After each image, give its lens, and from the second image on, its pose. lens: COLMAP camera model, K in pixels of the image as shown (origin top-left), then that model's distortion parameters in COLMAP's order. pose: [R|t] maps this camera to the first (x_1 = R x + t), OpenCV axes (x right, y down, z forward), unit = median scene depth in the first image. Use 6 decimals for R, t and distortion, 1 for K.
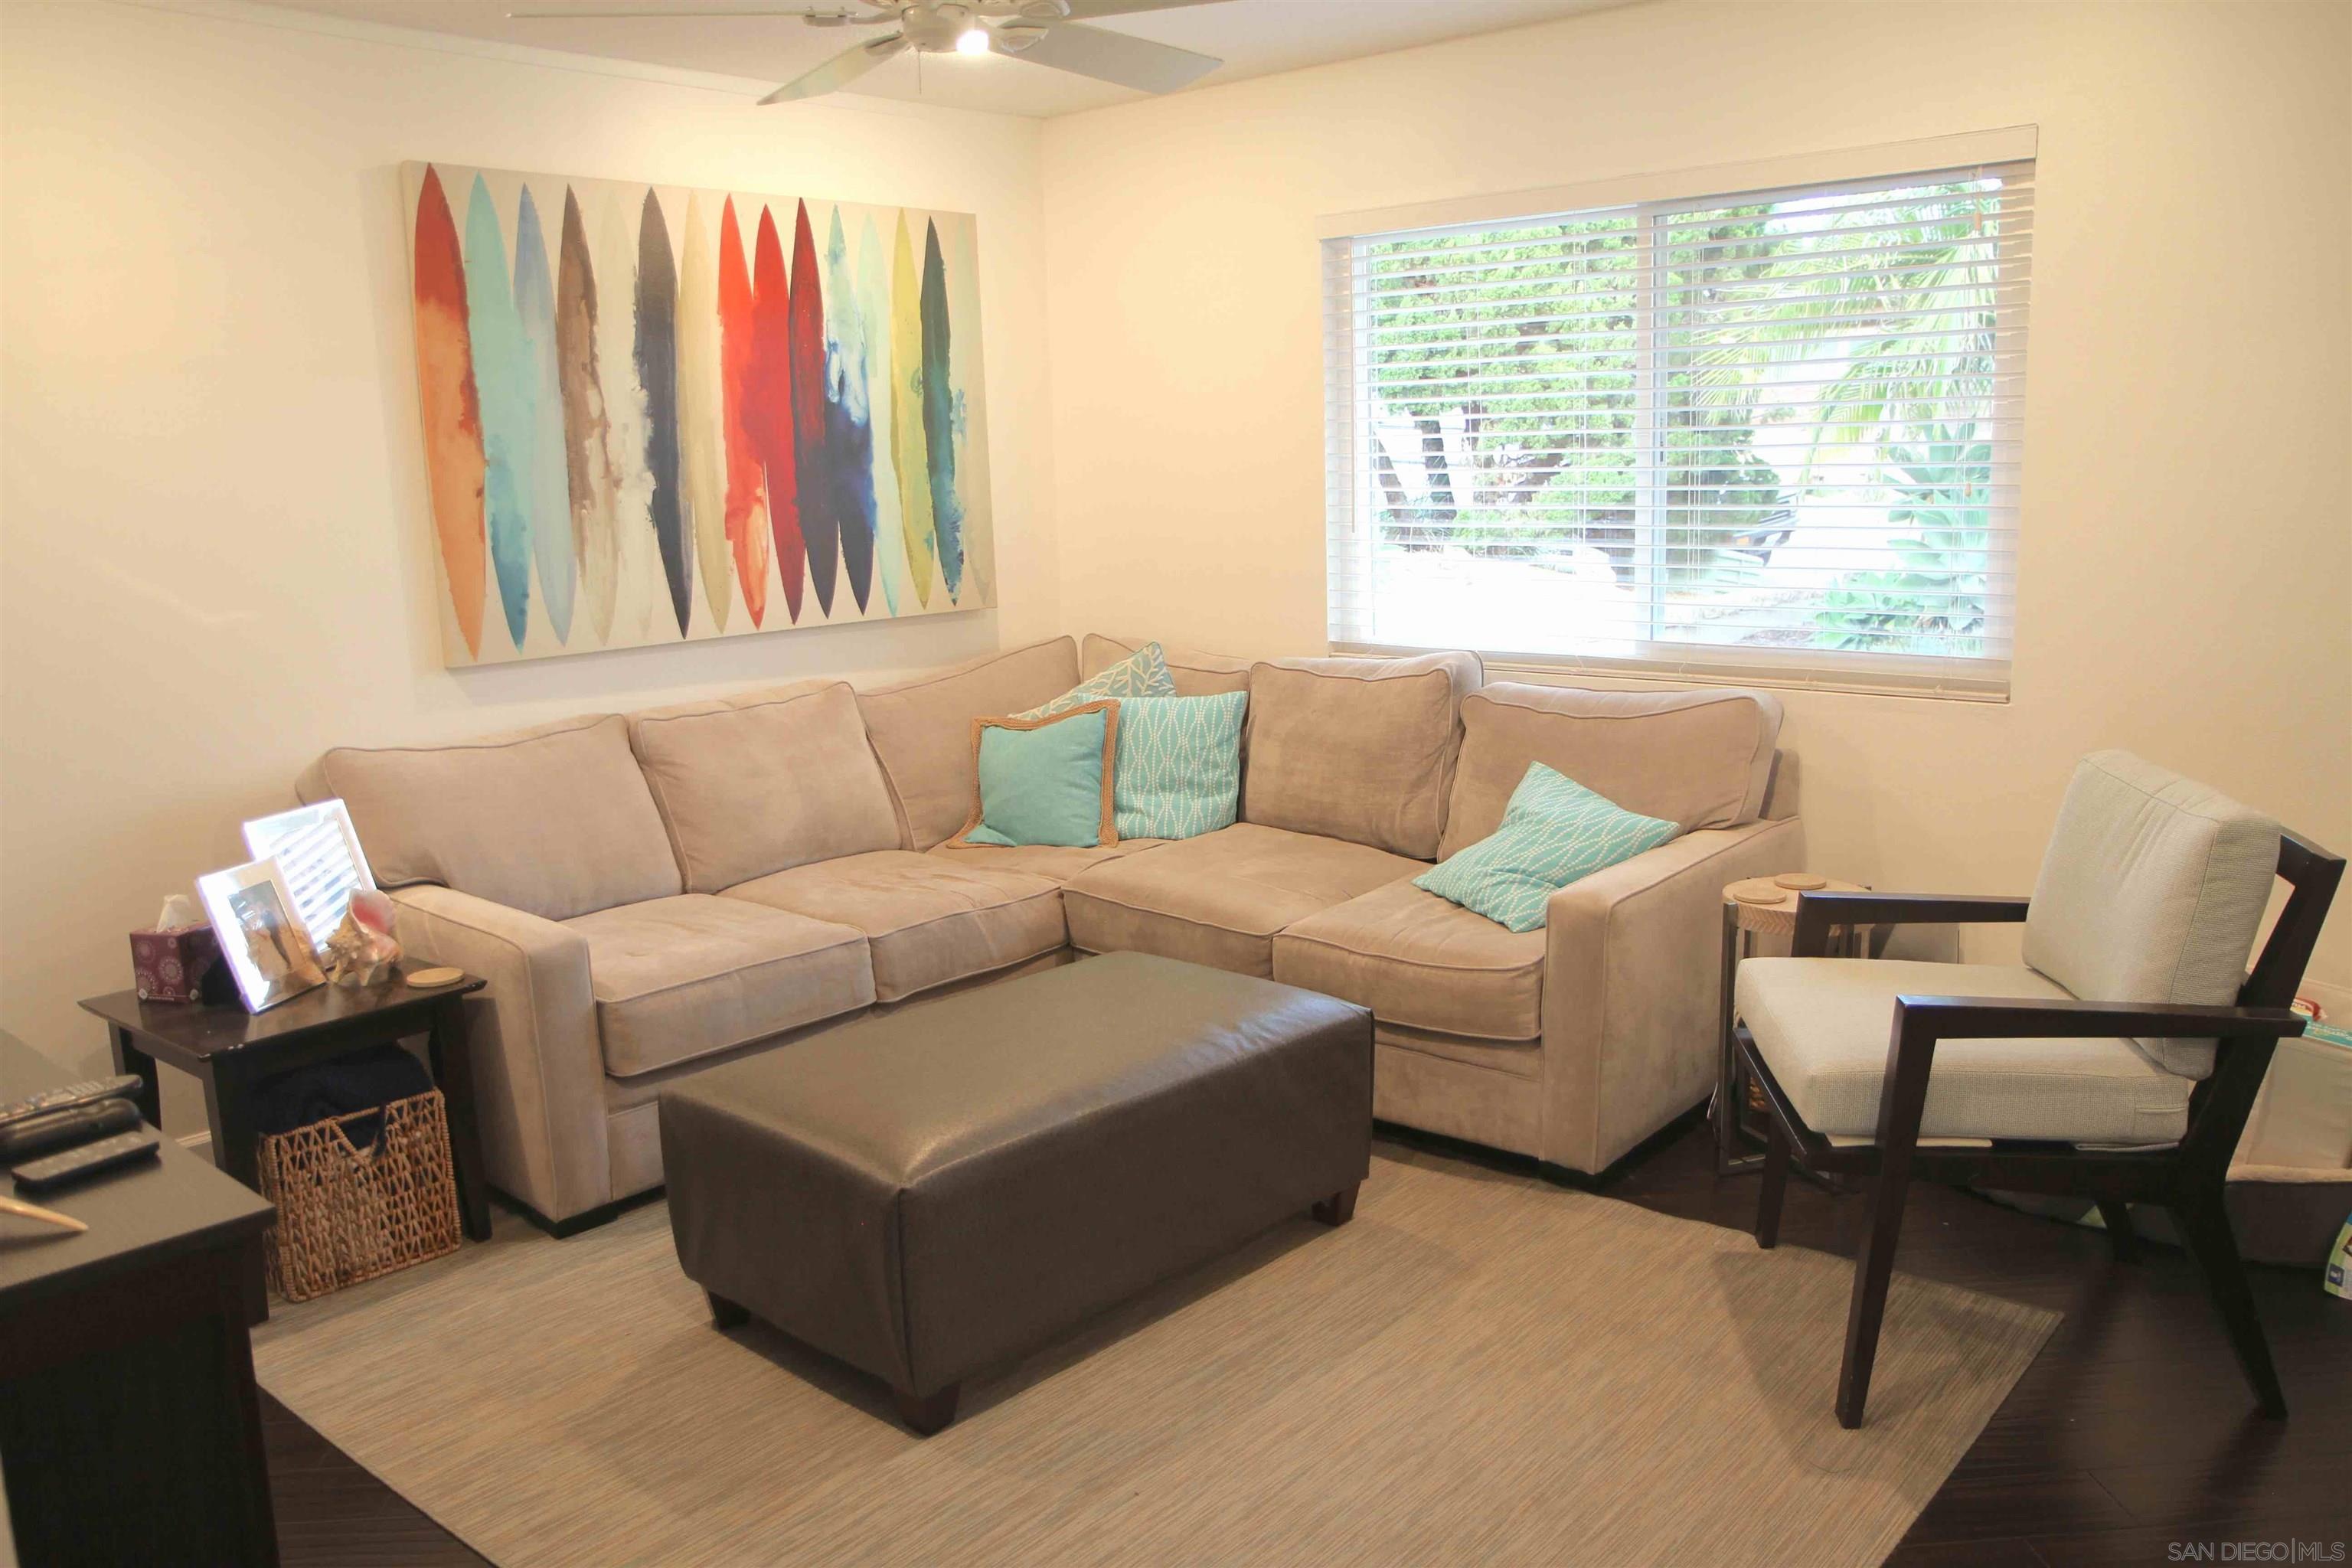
lens RADIAL K [[1832.1, 0, 1176.0], [0, 1832.1, 784.0], [0, 0, 1]] dist [-0.121372, 0.128084]
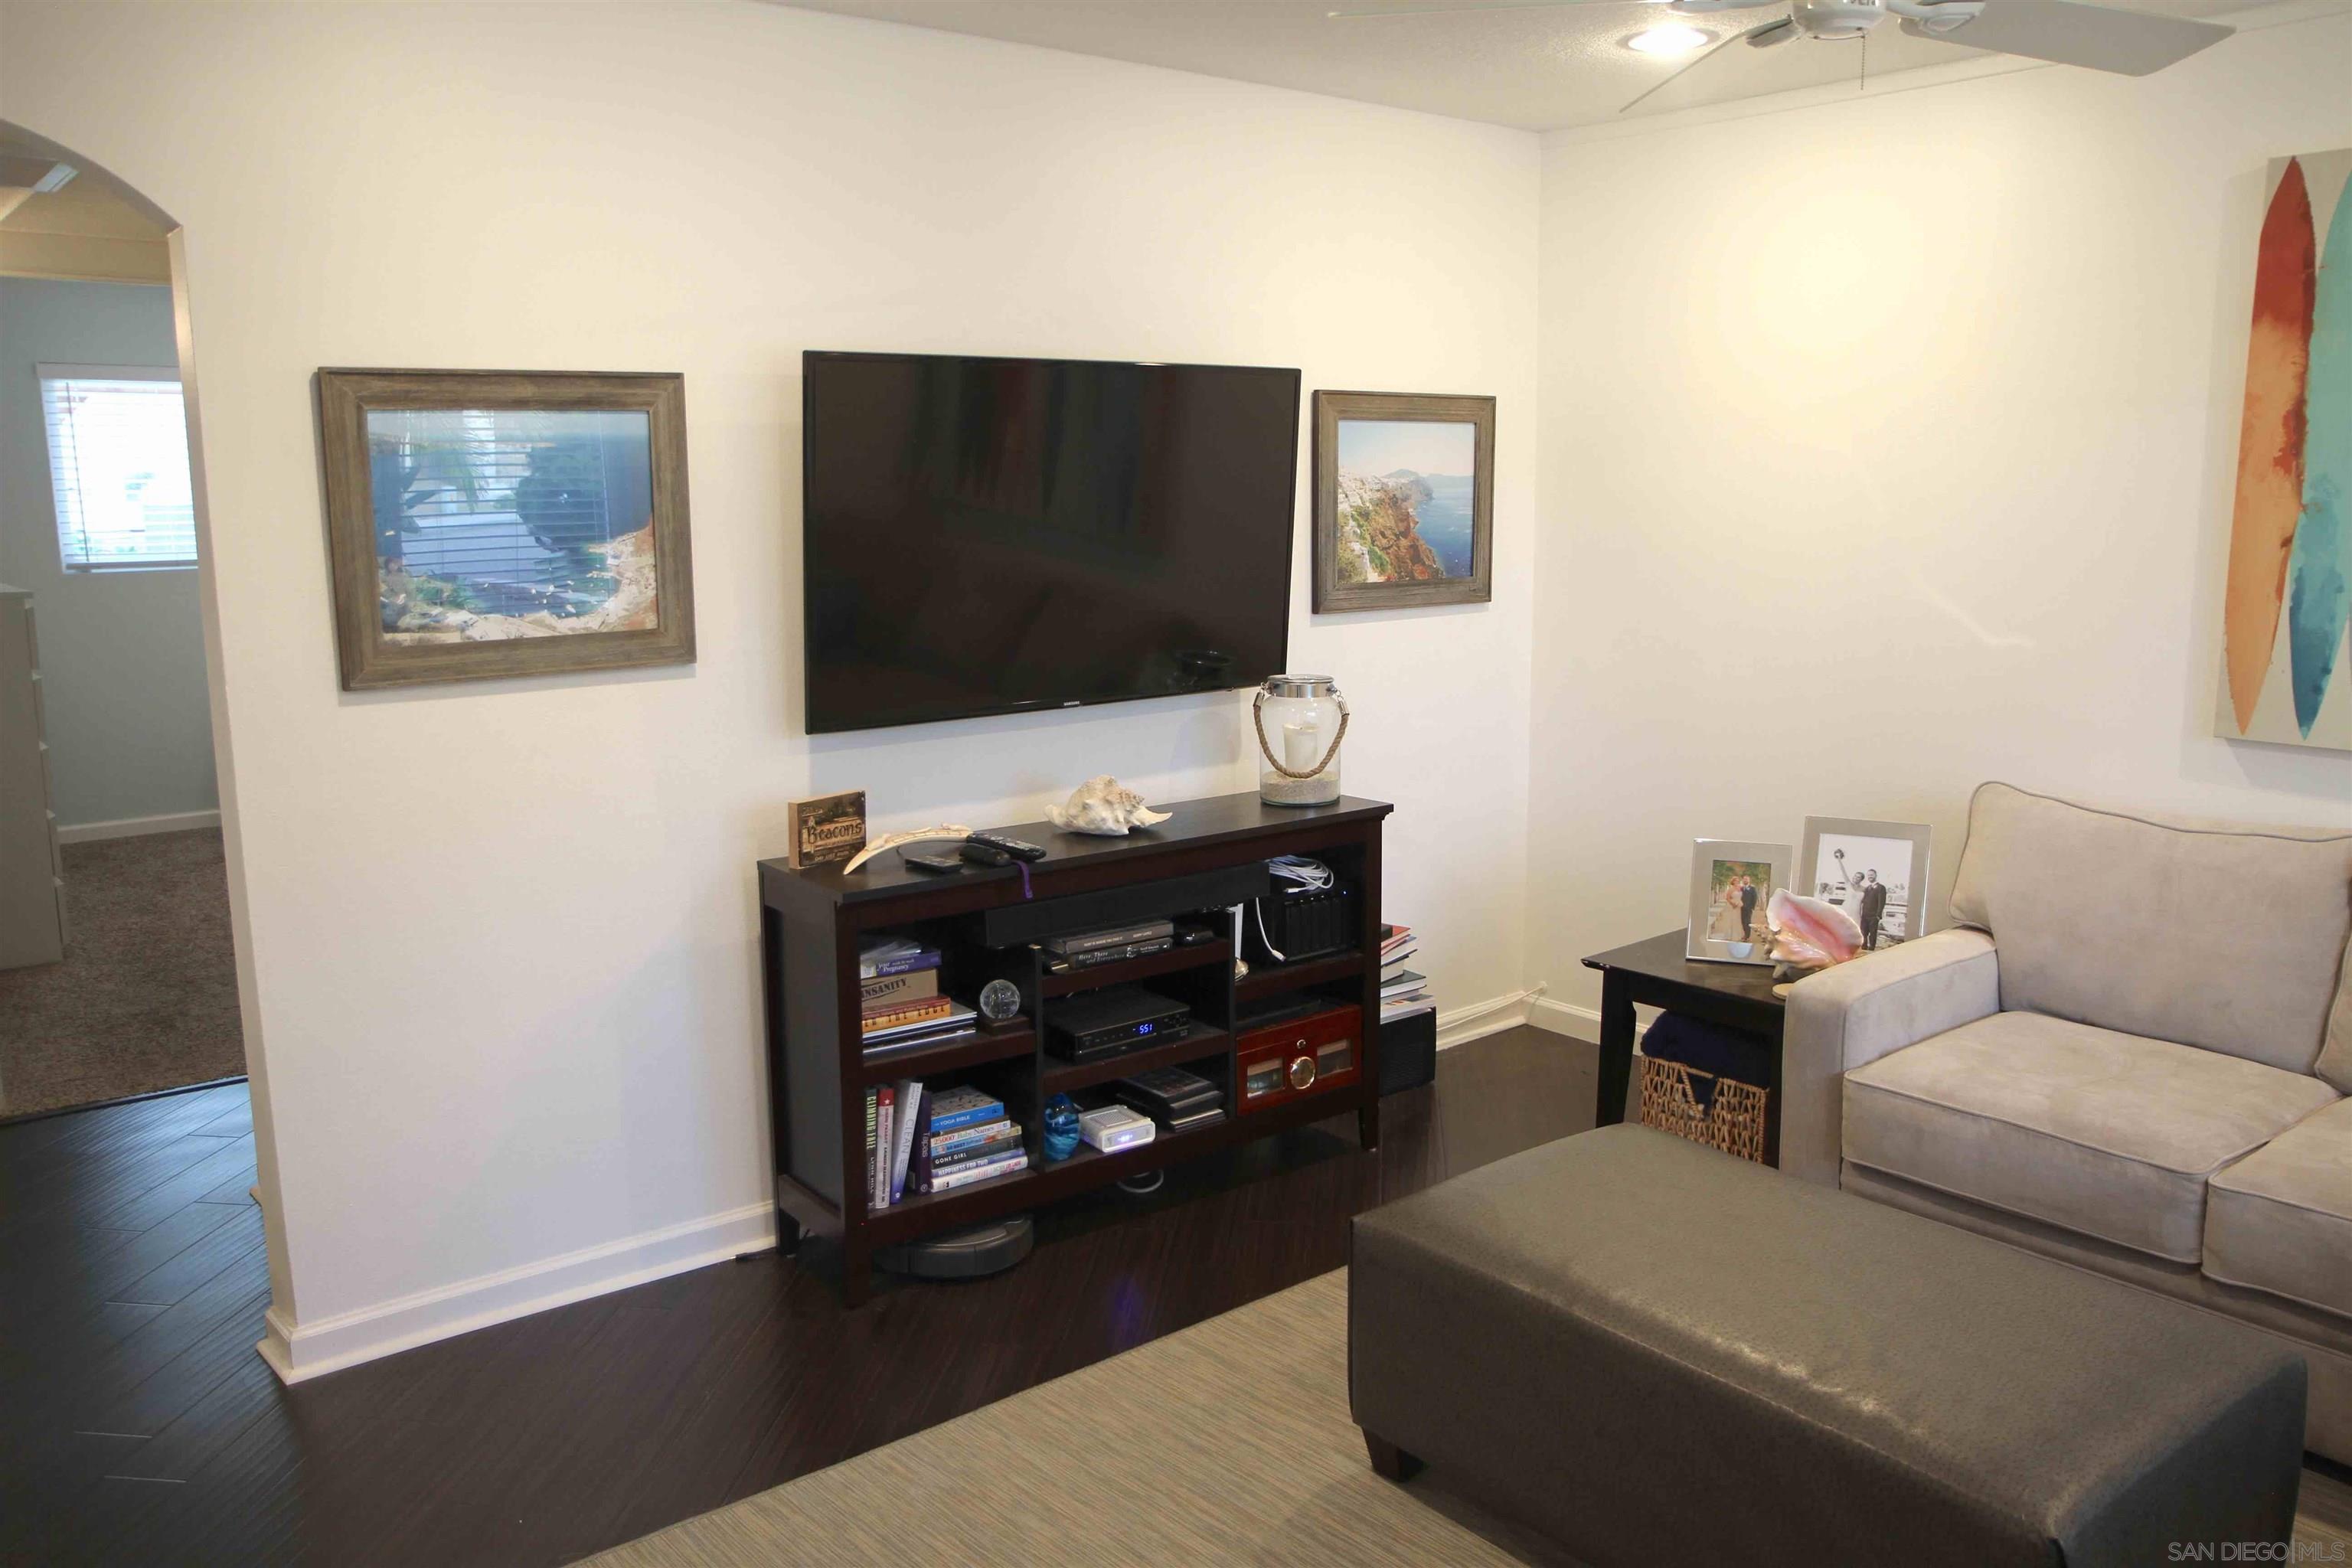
lens RADIAL K [[1832.1, 0, 1176.0], [0, 1832.1, 784.0], [0, 0, 1]] dist [-0.121372, 0.128084]
pose [[-0.160851, 0.183611, -0.969749, 0.539517], [-0.173337, 0.962017, 0.210898, -0.140457], [0.971639, 0.202016, -0.122915, 0.626181]]
